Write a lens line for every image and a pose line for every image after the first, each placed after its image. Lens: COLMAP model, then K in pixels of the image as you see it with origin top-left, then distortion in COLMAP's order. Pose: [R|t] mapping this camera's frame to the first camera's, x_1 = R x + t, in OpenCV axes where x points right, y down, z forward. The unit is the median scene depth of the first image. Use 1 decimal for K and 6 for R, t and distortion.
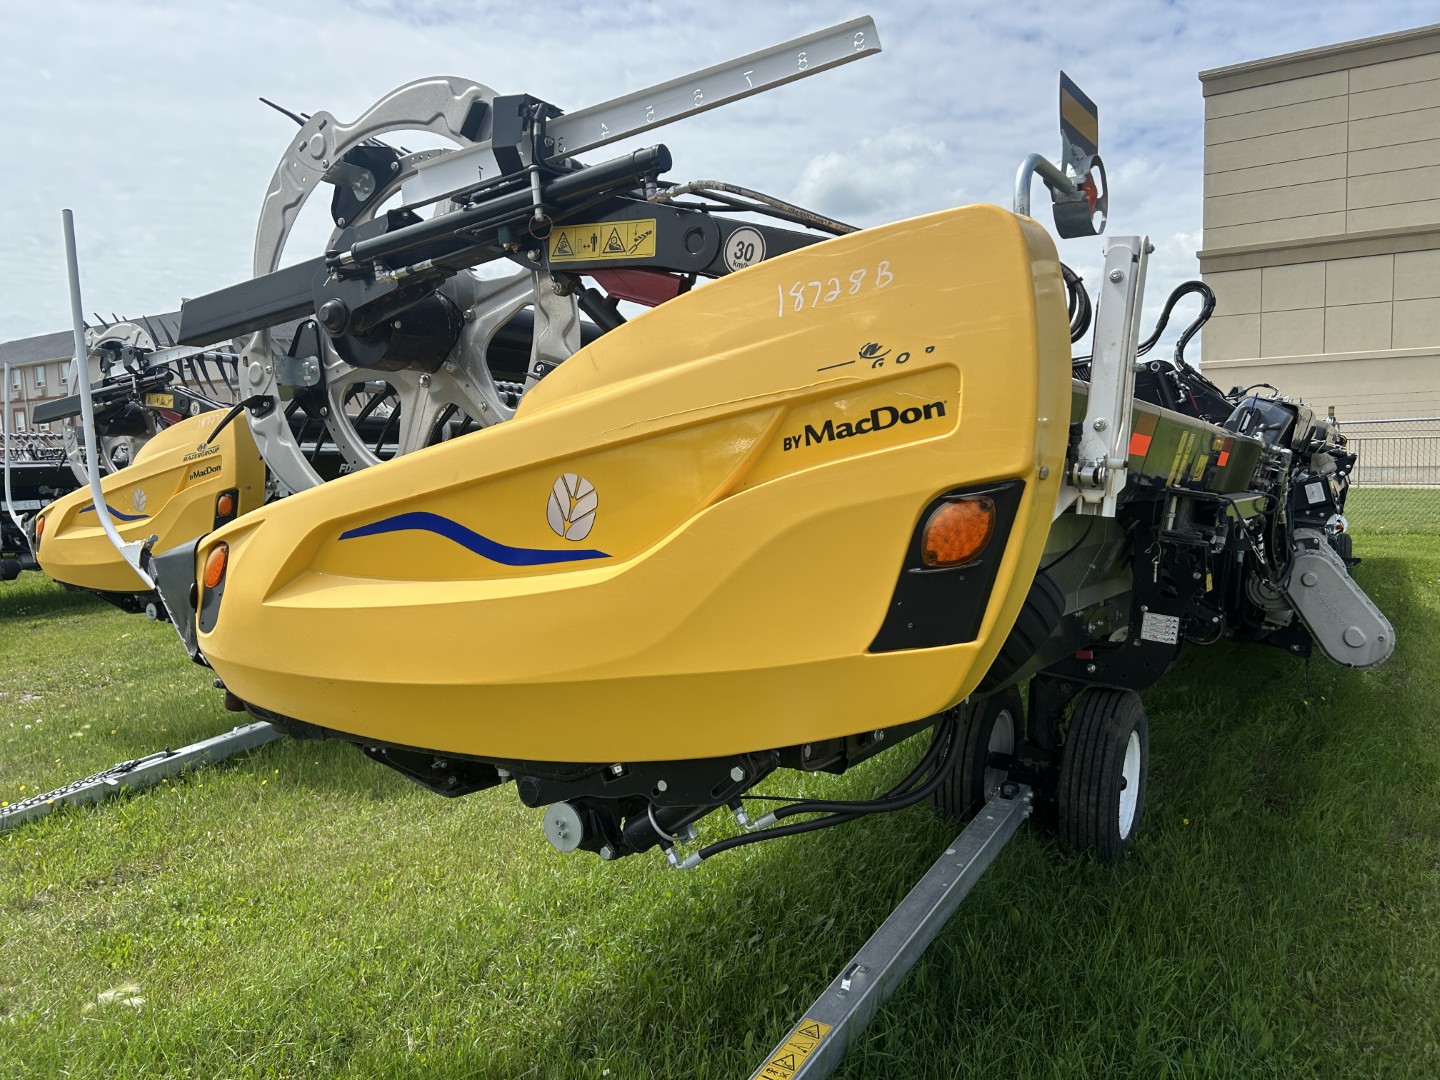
lens RADIAL K [[1085.0, 0, 717.7], [0, 1085.0, 535.9], [0, 0, 1]] dist [0.006854, 0.002397]
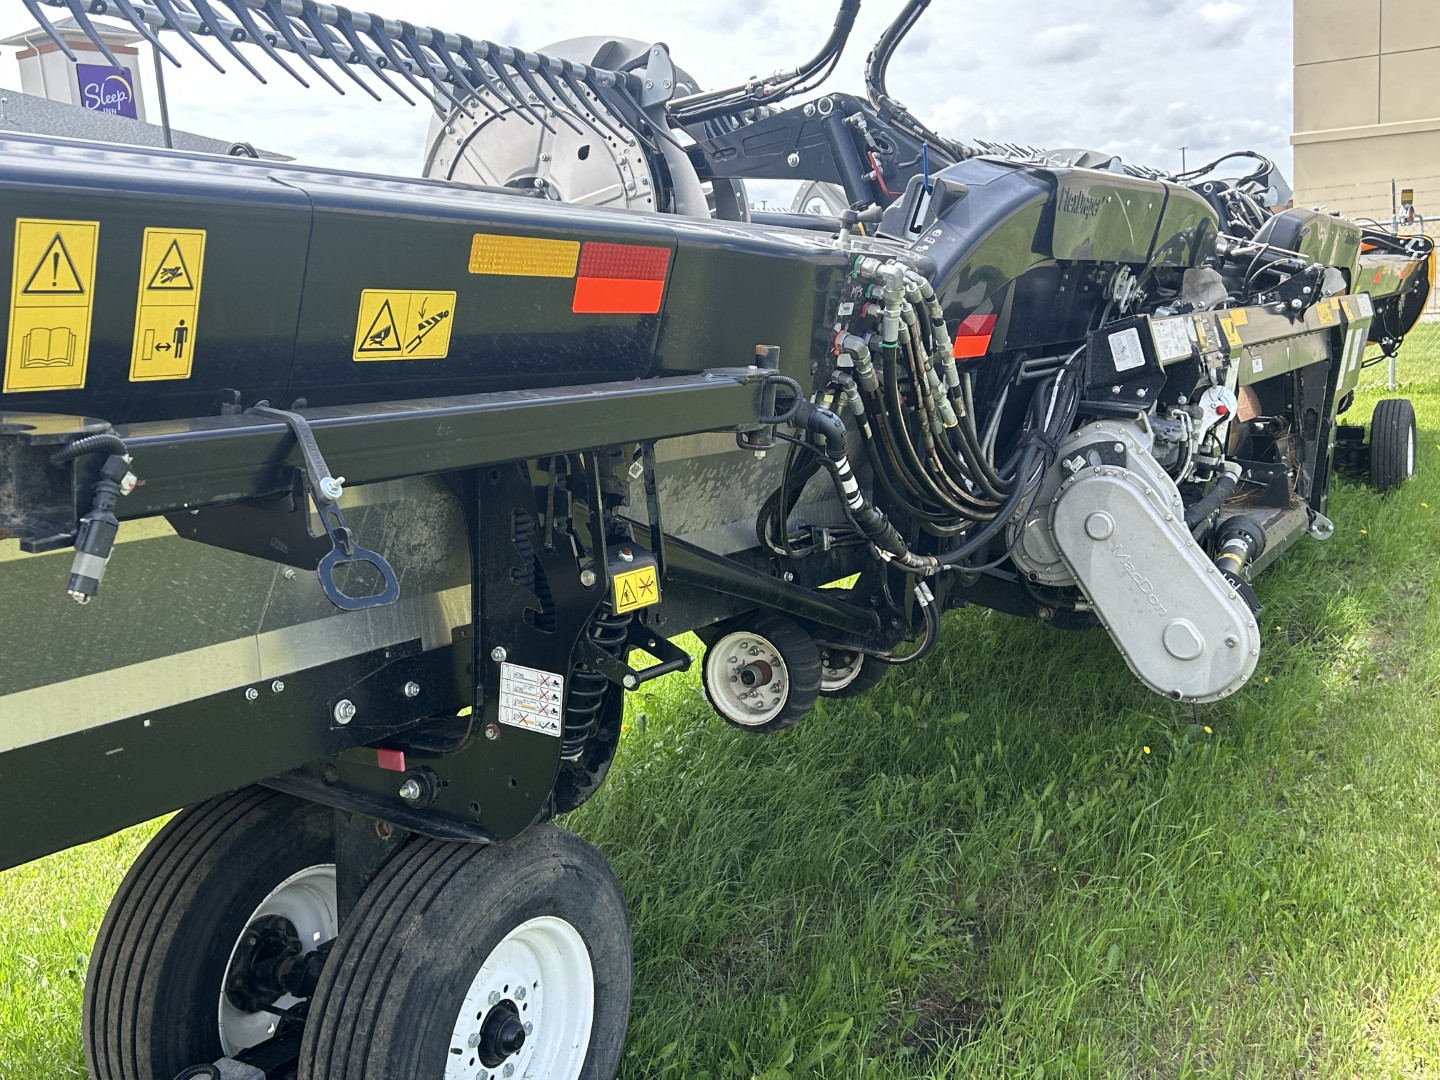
lens RADIAL K [[1505.8, 0, 720.8], [0, 1505.8, 544.8], [0, 0, 1]] dist [0.056706, 0.000000]
pose [[0.998944, -0.042918, 0.016399, 0.371449], [0.041409, 0.995659, 0.083356, -0.017010], [-0.019905, -0.082589, 0.996385, 0.323512]]
